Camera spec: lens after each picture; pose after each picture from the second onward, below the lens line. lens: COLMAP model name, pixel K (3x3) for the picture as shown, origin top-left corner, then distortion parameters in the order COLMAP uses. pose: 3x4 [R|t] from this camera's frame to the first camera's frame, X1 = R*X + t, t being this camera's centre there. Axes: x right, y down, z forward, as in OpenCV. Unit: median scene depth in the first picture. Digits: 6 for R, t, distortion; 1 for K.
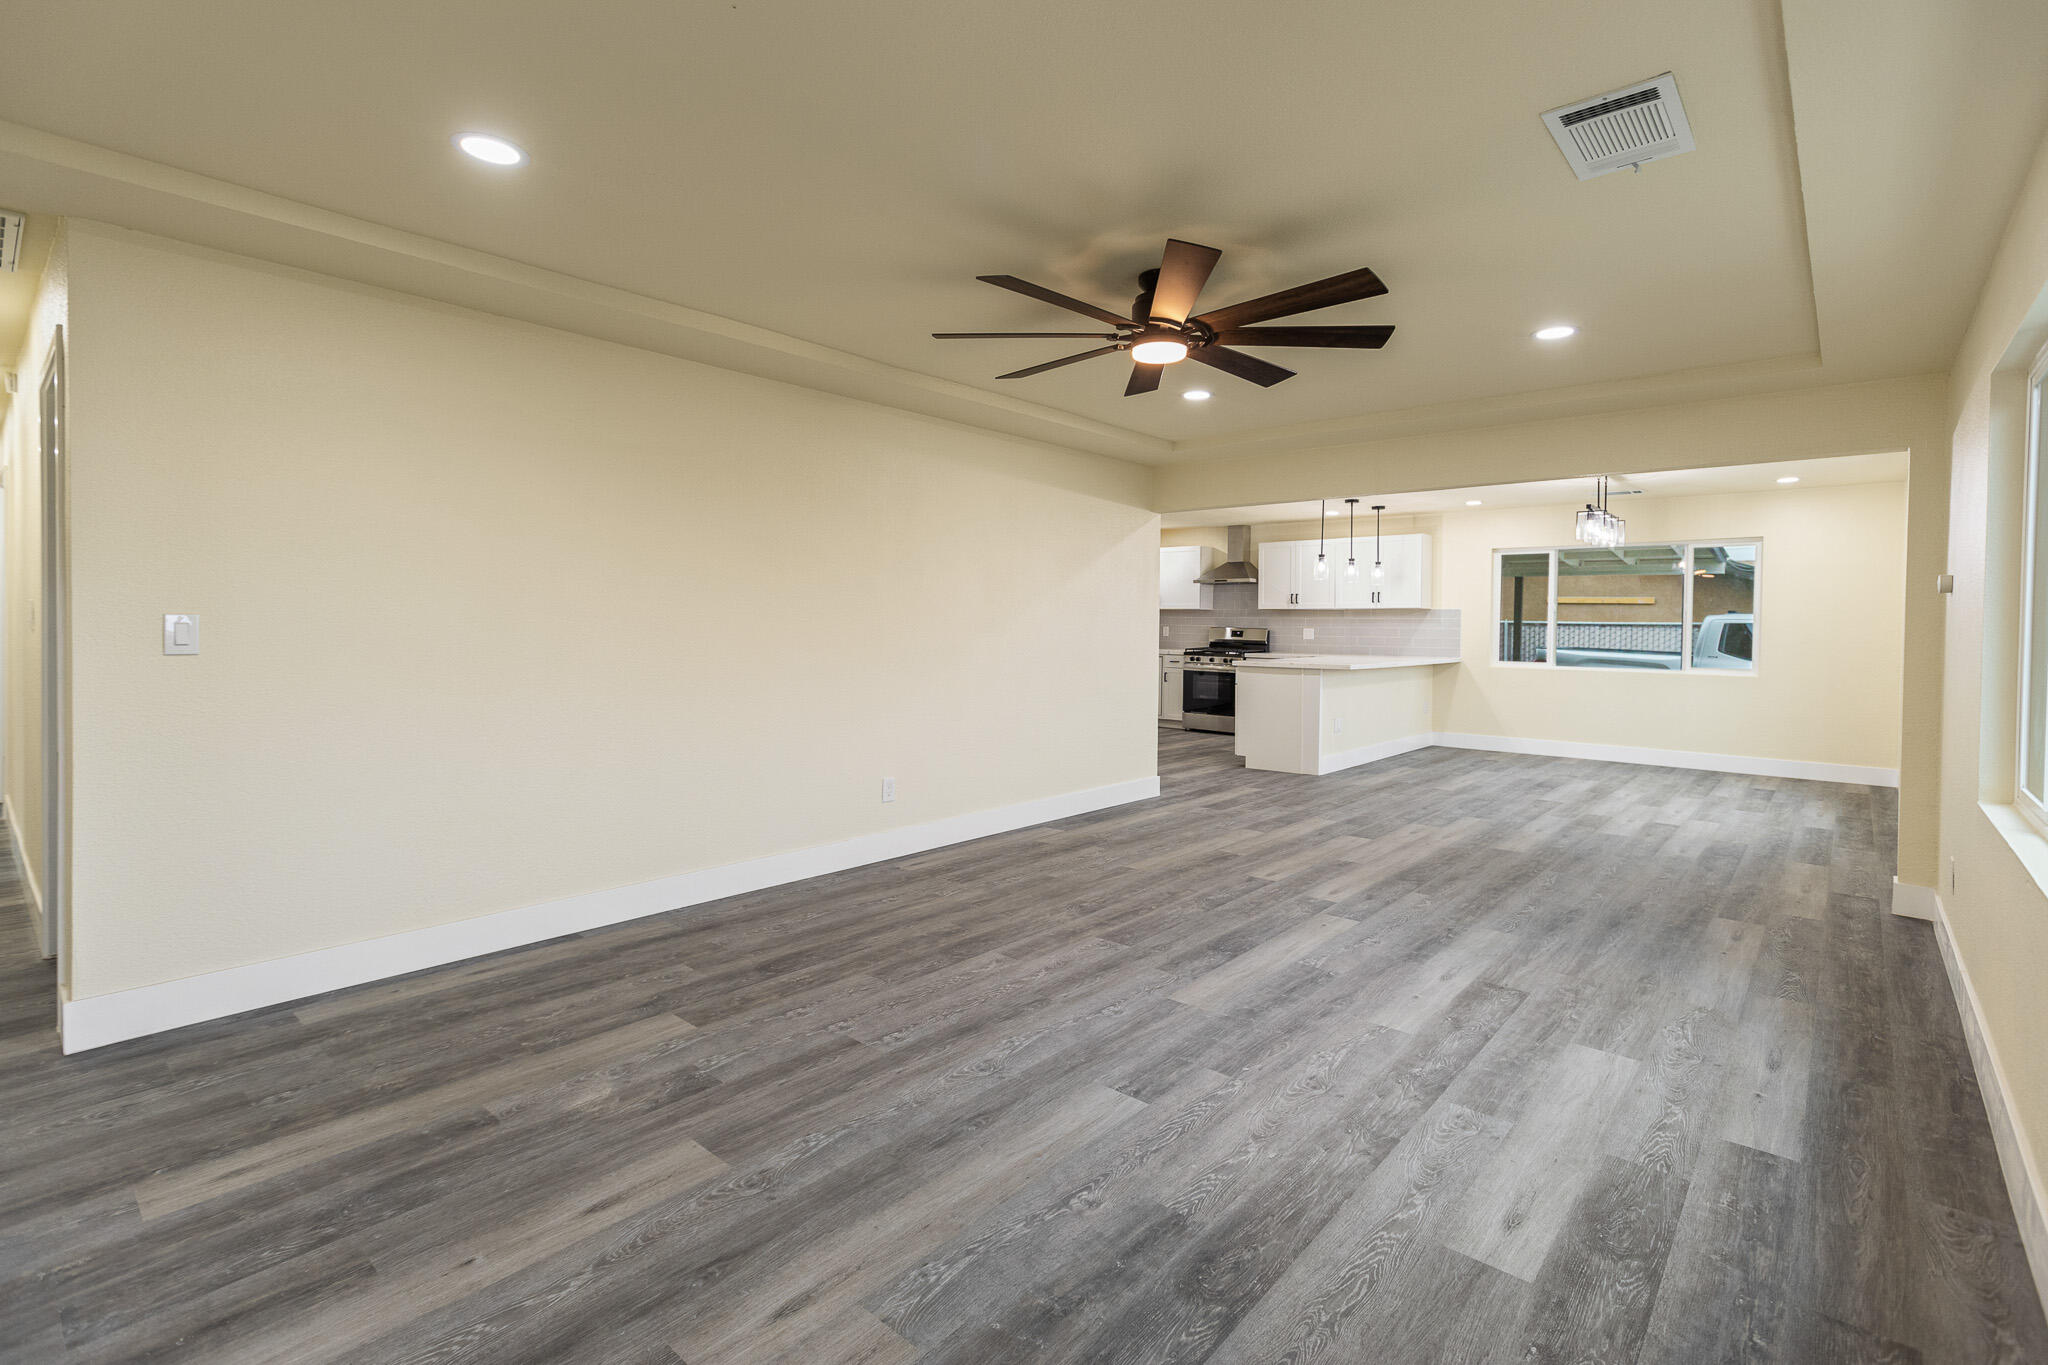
lens RADIAL K [[940.7, 0, 1028.5], [0, 940.7, 651.5], [0, 0, 1]] dist [0.004261, -0.000723]
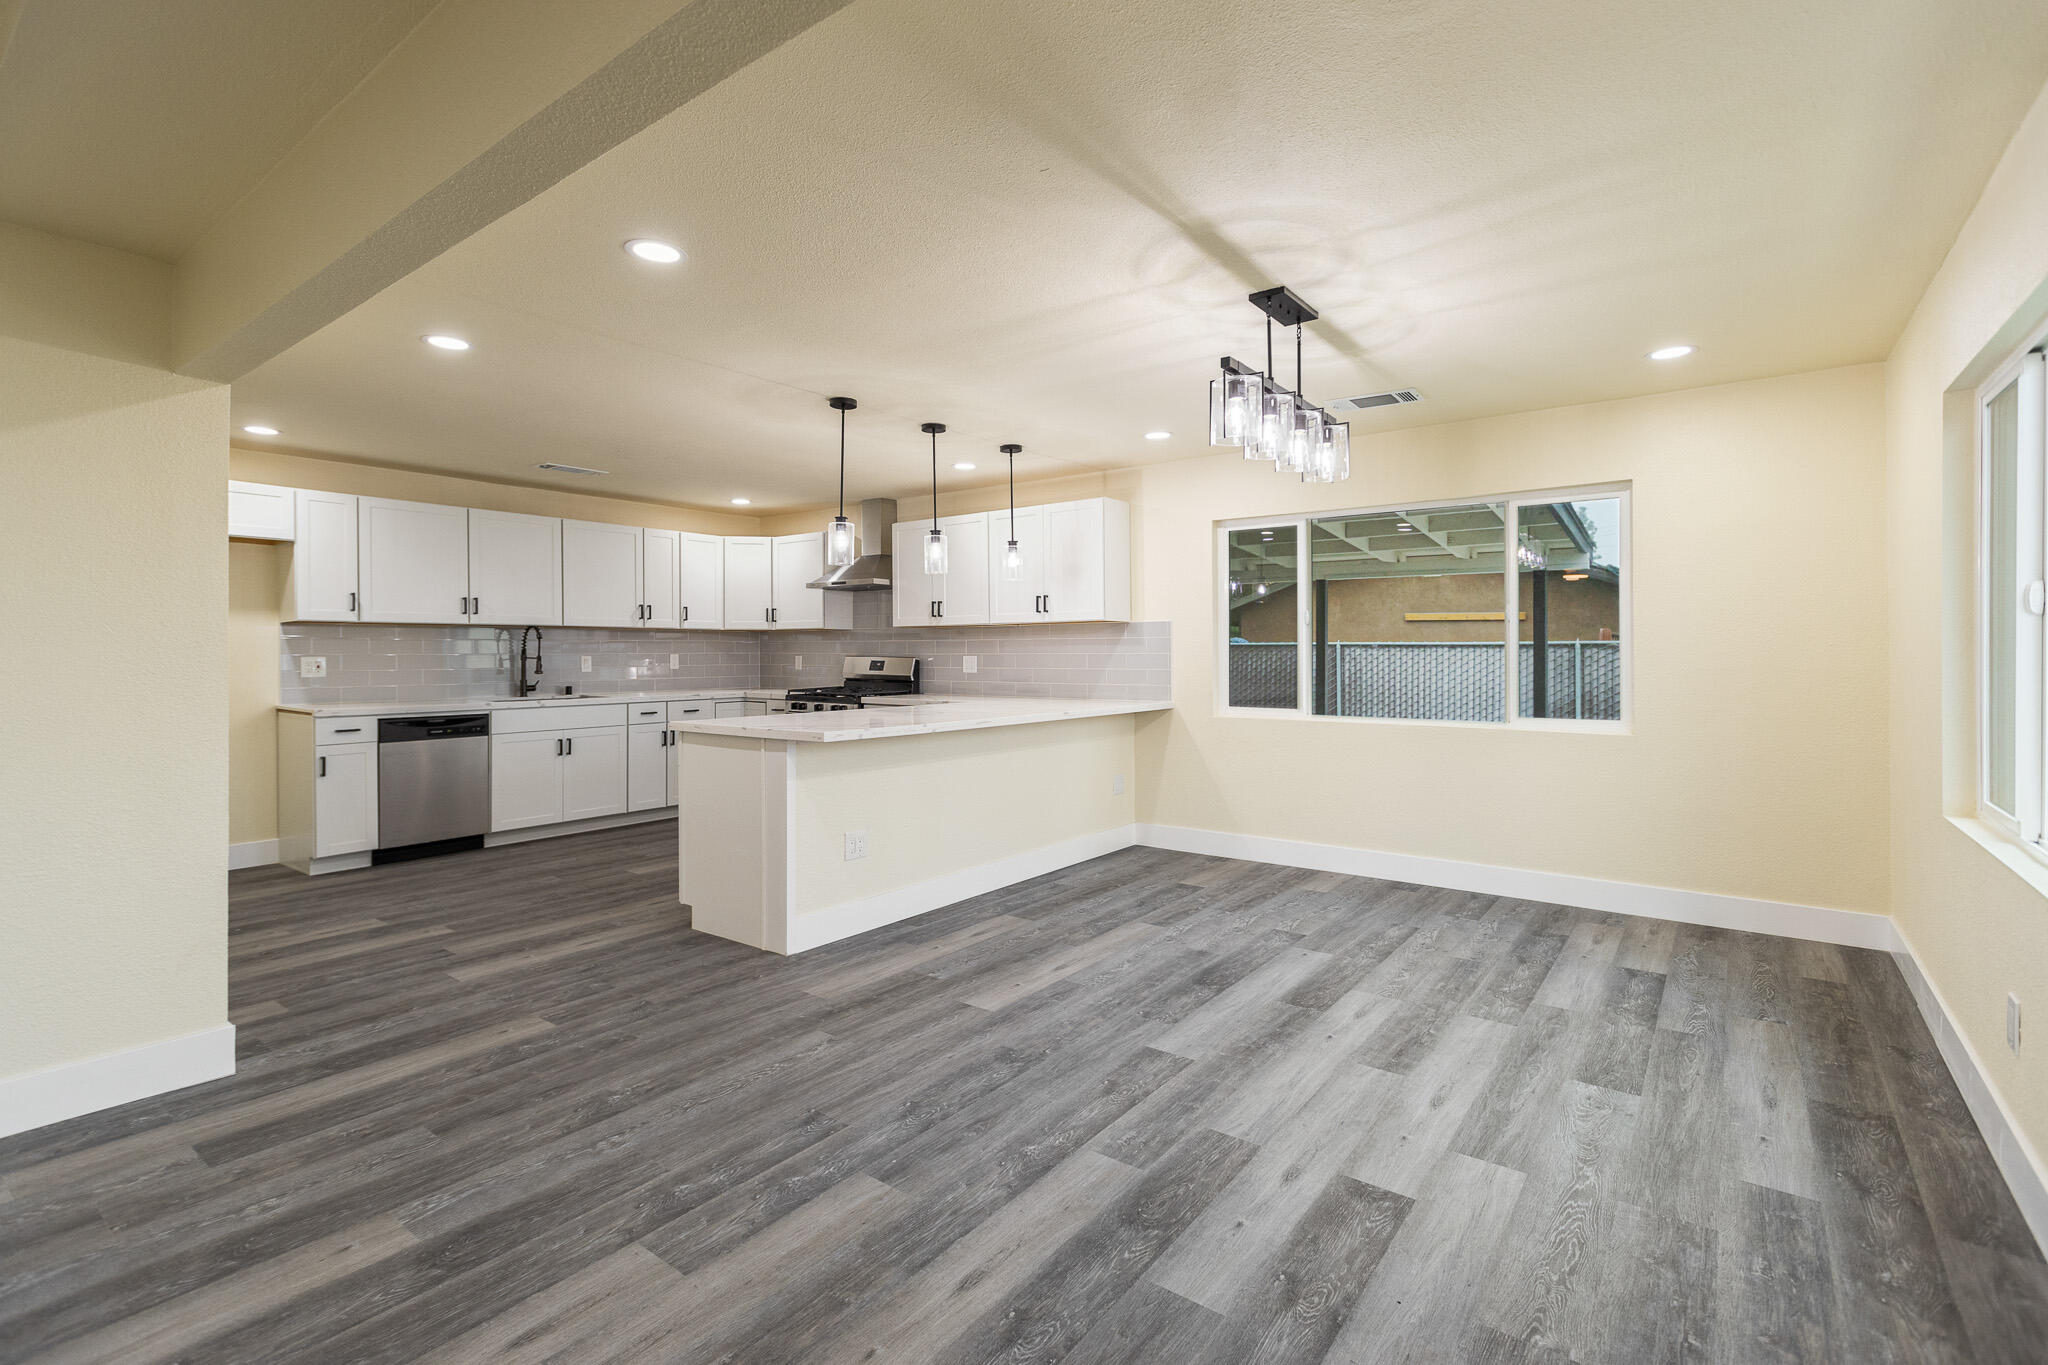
lens RADIAL K [[940.7, 0, 1030.3], [0, 940.7, 653.5], [0, 0, 1]] dist [0.004261, -0.000723]
pose [[0.997879, -0.014742, 0.063401, 0.362058], [0.016499, 0.999492, -0.027274, -0.009953], [-0.062967, 0.028263, 0.997615, 0.439972]]
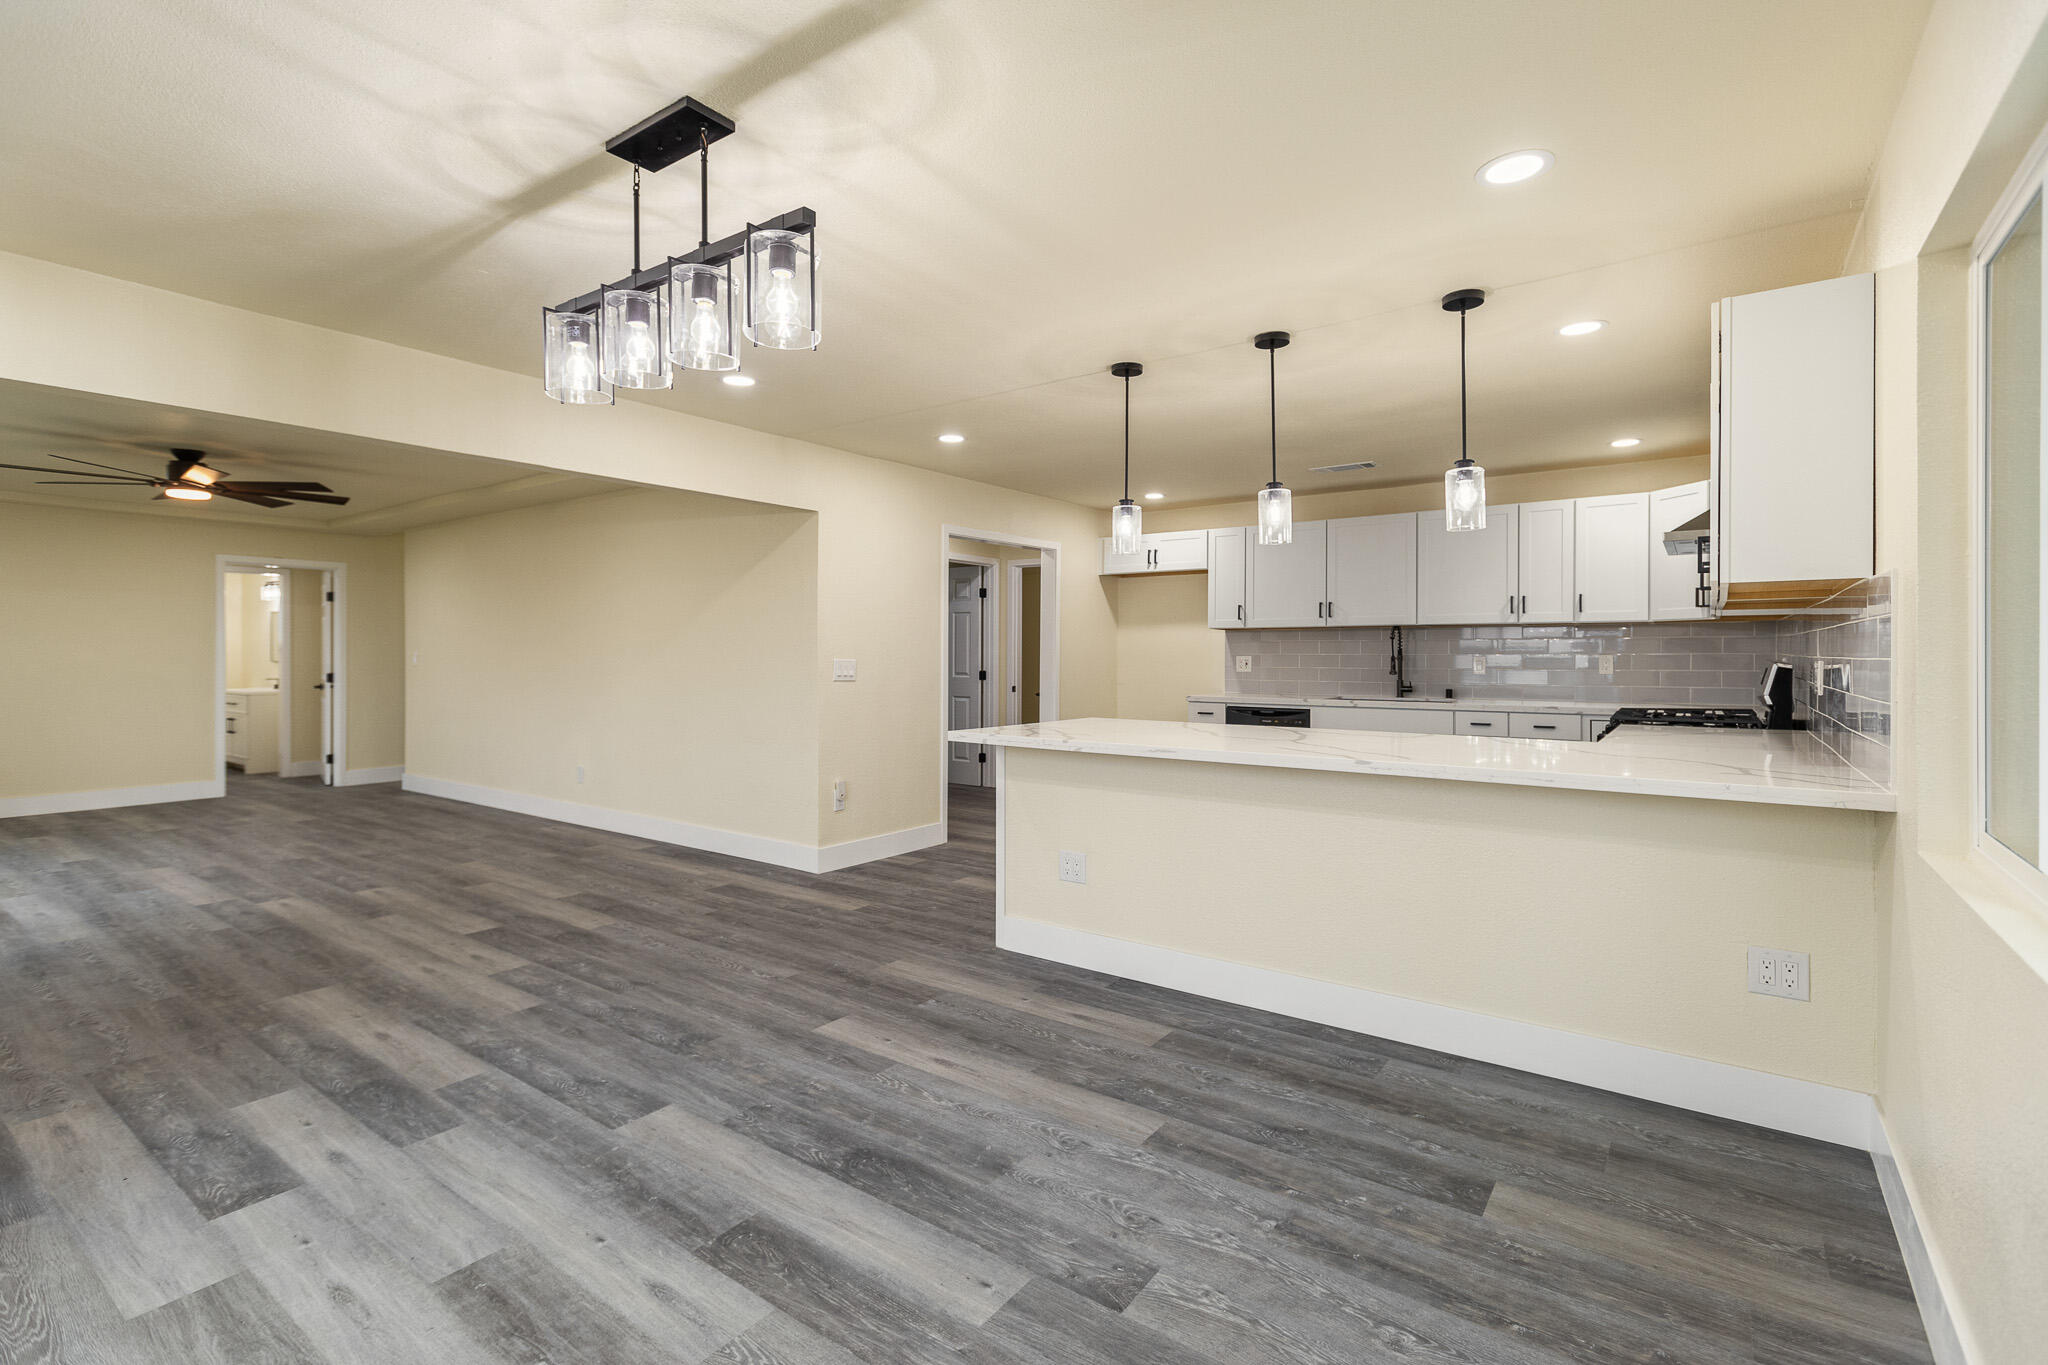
lens RADIAL K [[940.7, 0, 1032.7], [0, 940.7, 665.0], [0, 0, 1]] dist [0.004261, -0.000723]
pose [[0.082961, 0.001674, -0.996551, 0.725184], [-0.029001, 0.999579, -0.000735, -0.019182], [0.996131, 0.028962, 0.082974, 0.859816]]
